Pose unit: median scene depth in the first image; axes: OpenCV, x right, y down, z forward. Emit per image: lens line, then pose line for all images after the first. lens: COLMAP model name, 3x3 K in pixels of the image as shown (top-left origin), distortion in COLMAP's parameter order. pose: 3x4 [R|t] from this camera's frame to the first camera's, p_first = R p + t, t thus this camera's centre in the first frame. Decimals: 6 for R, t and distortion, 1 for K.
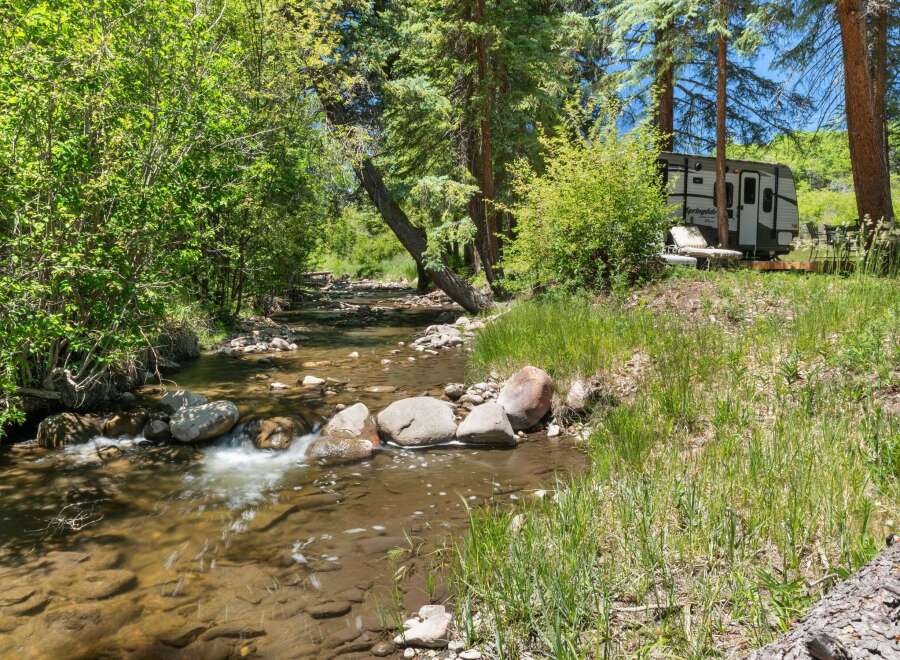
lens RADIAL K [[691.1, 0, 453.8], [0, 691.1, 333.4], [0, 0, 1]] dist [-0.003588, -0.004433]
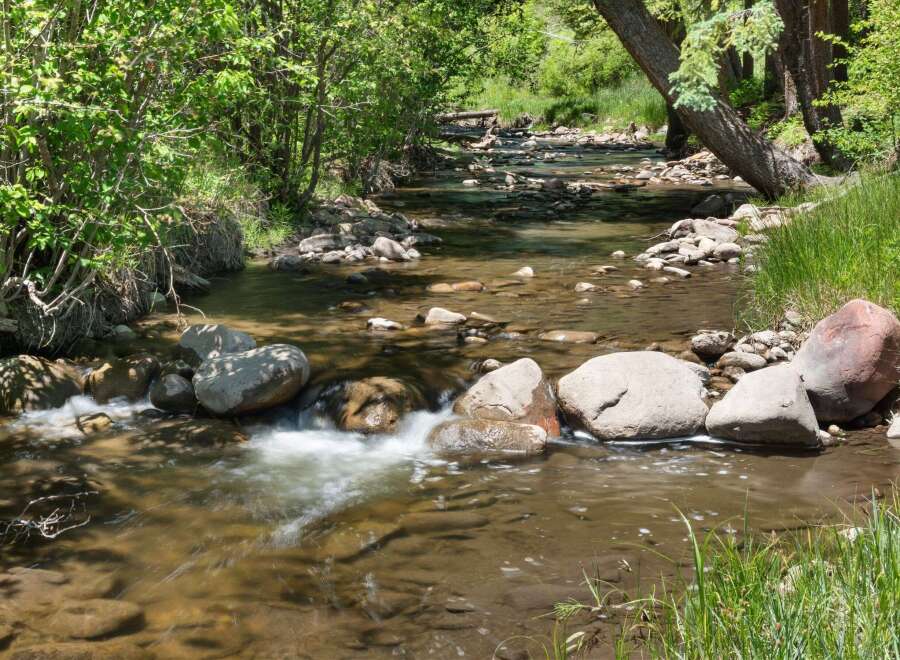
lens RADIAL K [[1473.6, 0, 448.5], [0, 1473.6, 330.1], [0, 0, 1]] dist [-0.033123, 0.000000]
pose [[0.977104, 0.033627, -0.210087, 0.044893], [-0.021459, 0.997972, 0.059931, 0.012060], [0.211677, -0.054051, 0.975844, -0.128941]]
